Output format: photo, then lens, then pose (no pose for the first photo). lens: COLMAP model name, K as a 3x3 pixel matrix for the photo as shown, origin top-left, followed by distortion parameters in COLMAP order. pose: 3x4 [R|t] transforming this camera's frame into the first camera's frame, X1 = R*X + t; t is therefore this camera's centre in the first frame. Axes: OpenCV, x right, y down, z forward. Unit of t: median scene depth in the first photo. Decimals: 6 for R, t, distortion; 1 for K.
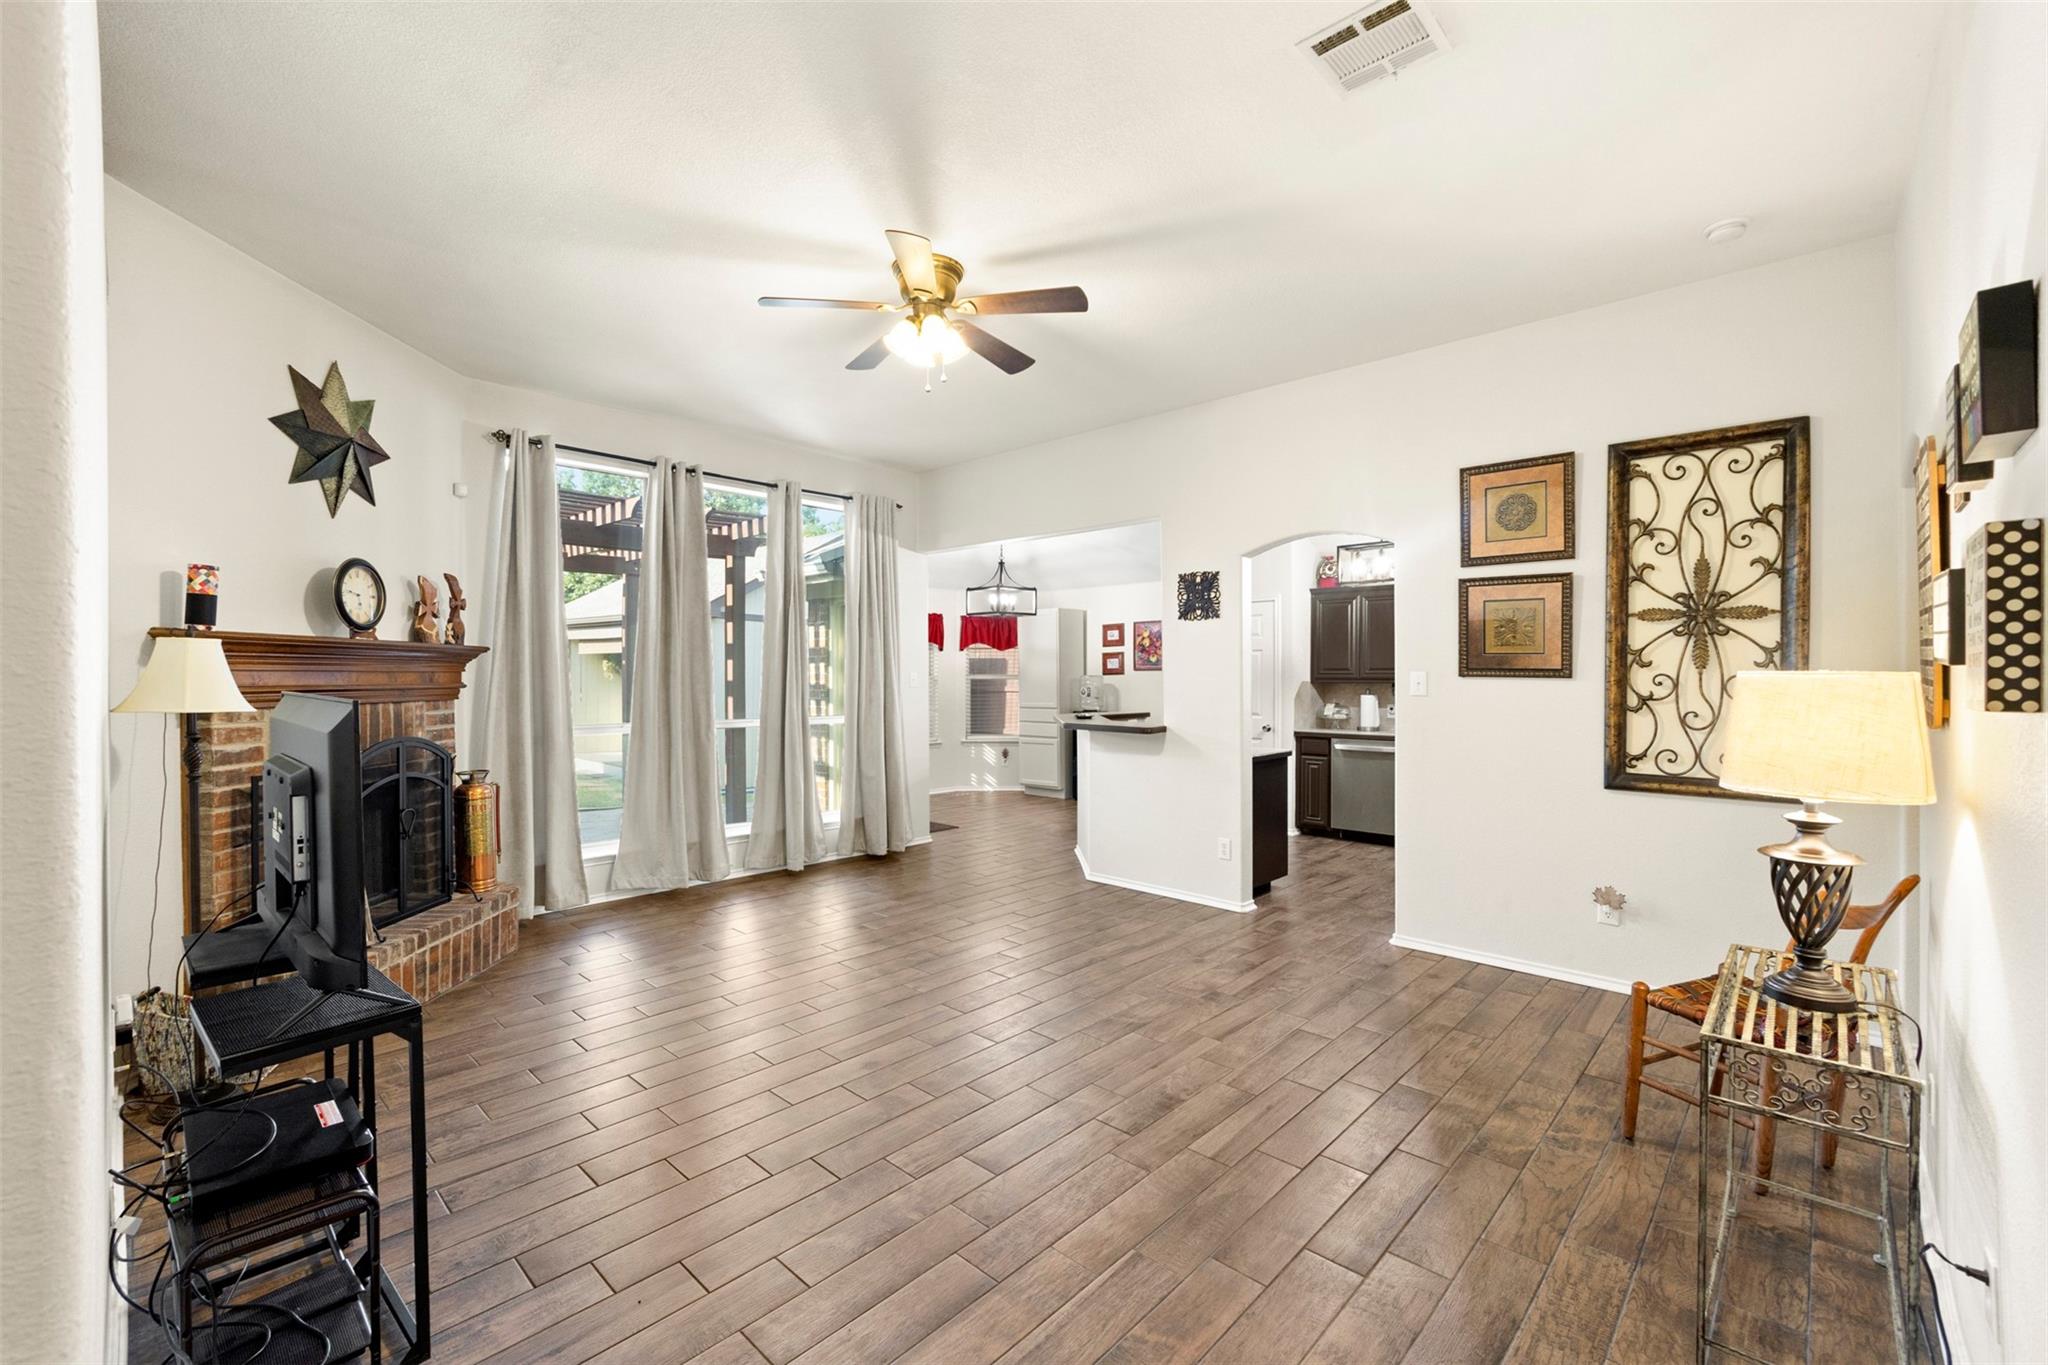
lens RADIAL K [[868.1, 0, 1012.0], [0, 868.1, 679.2], [0, 0, 1]] dist [-0.004323, 0.002872]
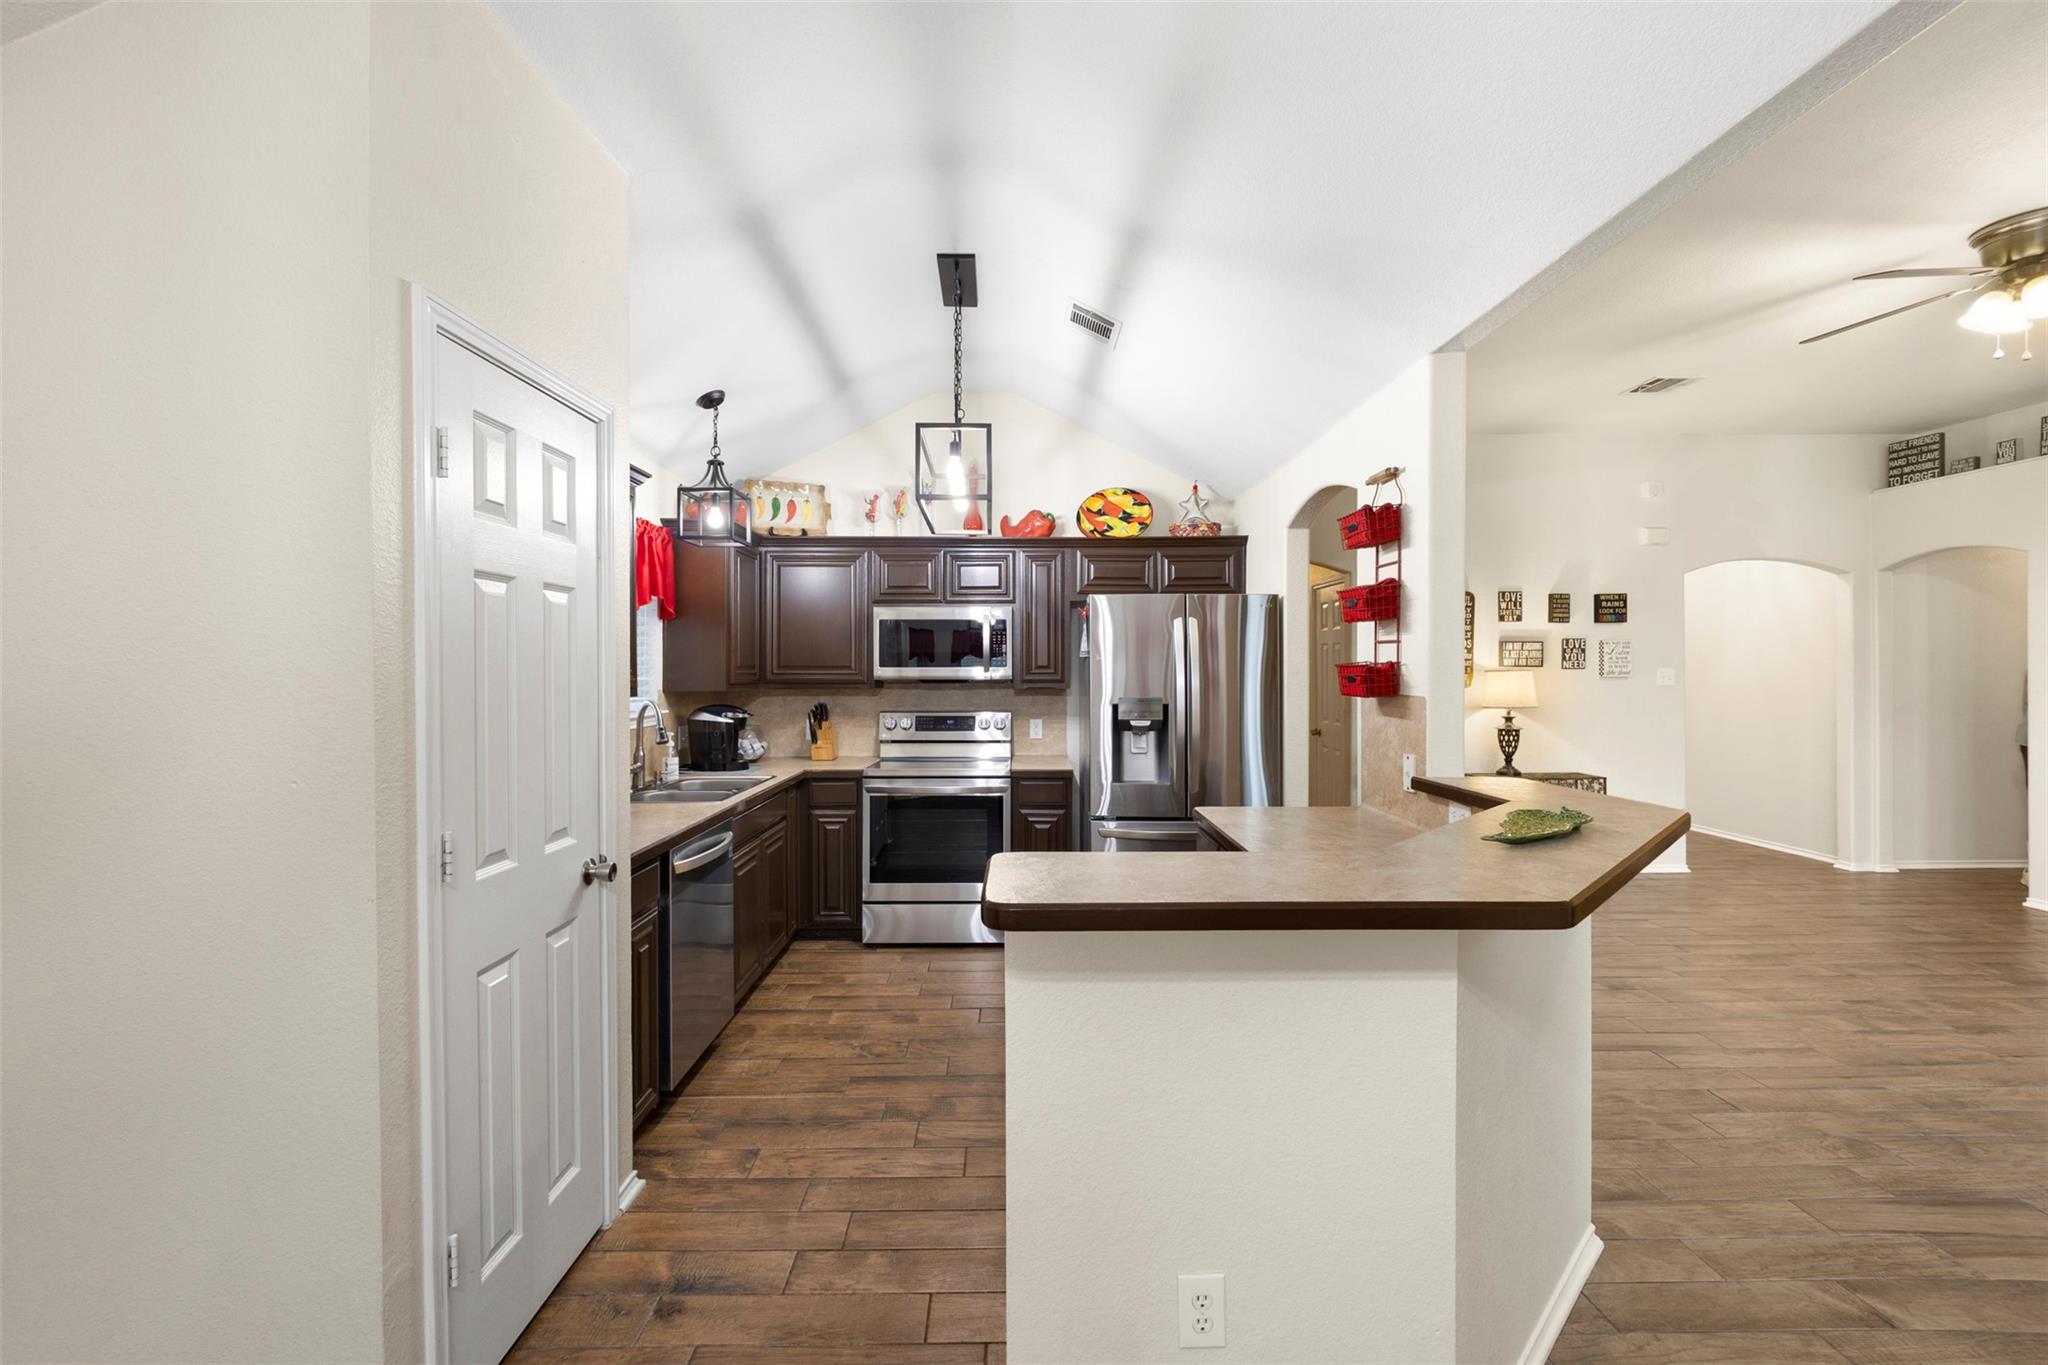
lens RADIAL K [[868.1, 0, 1014.6], [0, 868.1, 674.9], [0, 0, 1]] dist [-0.004323, 0.002872]
pose [[-0.694497, -0.002882, 0.719490, -0.003677], [0.008294, 0.999893, 0.012011, -0.012527], [-0.719448, 0.014309, -0.694399, 1.426559]]
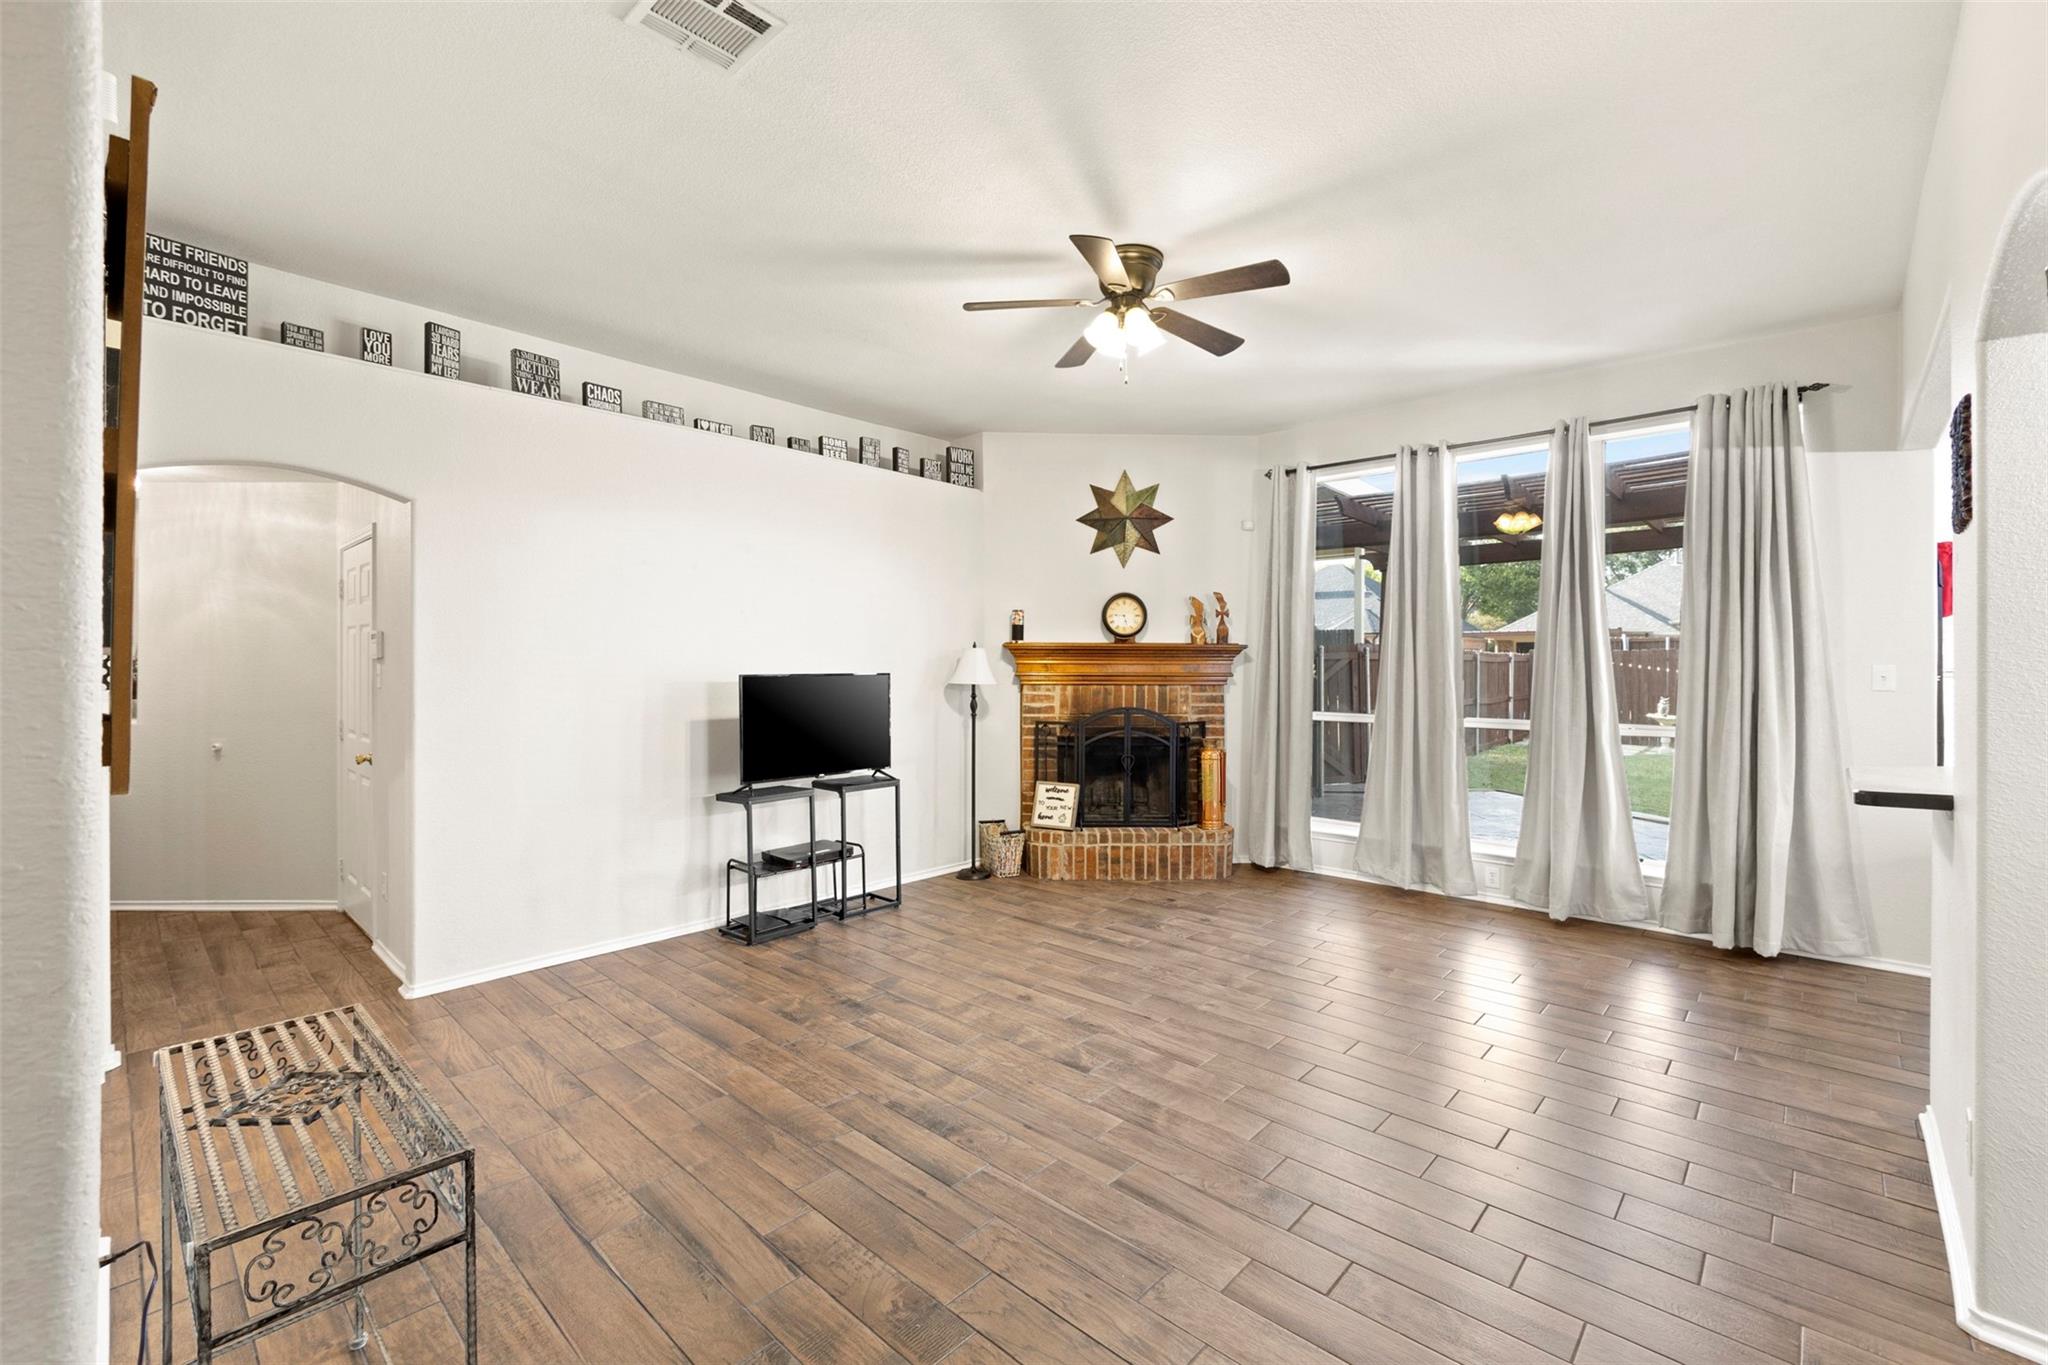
lens RADIAL K [[868.1, 0, 1018.9], [0, 868.1, 668.5], [0, 0, 1]] dist [-0.004323, 0.002872]
pose [[0.010346, 0.006019, -0.999928, 0.538850], [-0.008323, 0.999948, 0.005933, -0.005608], [0.999912, 0.008261, 0.010396, 0.518418]]
